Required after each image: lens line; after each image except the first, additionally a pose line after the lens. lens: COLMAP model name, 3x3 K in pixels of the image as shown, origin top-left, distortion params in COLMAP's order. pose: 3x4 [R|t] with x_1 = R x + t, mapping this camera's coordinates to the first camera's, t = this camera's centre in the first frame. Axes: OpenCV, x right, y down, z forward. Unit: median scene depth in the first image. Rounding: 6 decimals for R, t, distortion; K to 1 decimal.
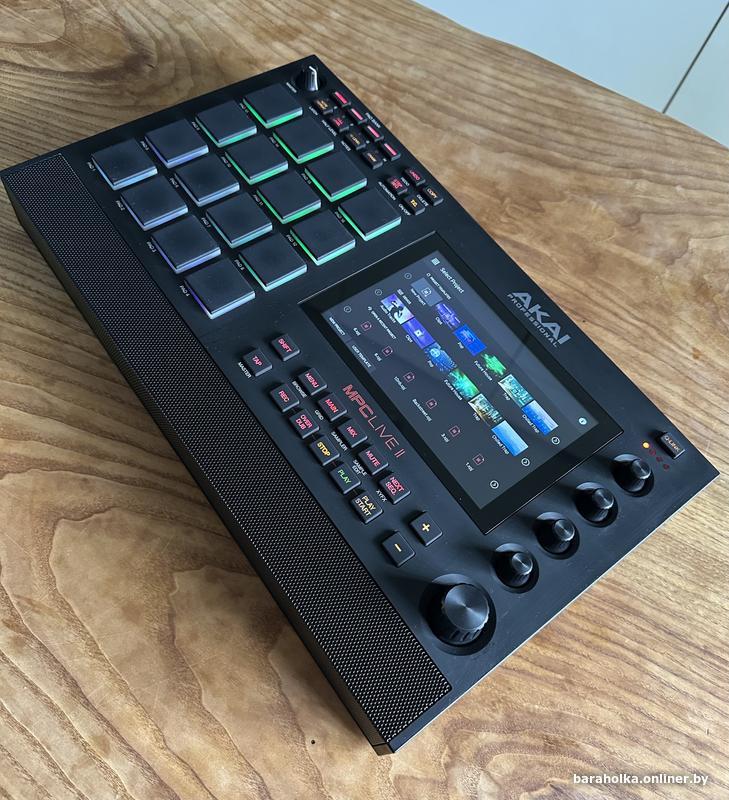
lens RADIAL K [[717.5, 0, 364.5], [0, 717.5, 400.0], [0, 0, 1]] dist [0.047827, -0.108385]
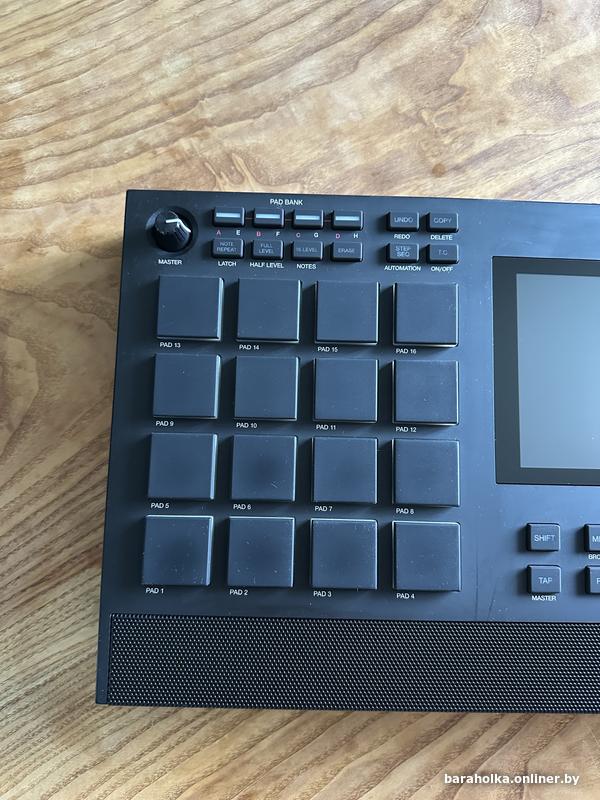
lens RADIAL K [[597.4, 0, 300.0], [0, 597.4, 400.0], [0, 0, 1]] dist [-0.019204, -0.002471]
pose [[0.616842, -0.786780, -0.021954, -0.107184], [0.723044, 0.555411, 0.410763, -0.466321], [-0.310987, -0.269249, 0.911478, 0.388838]]
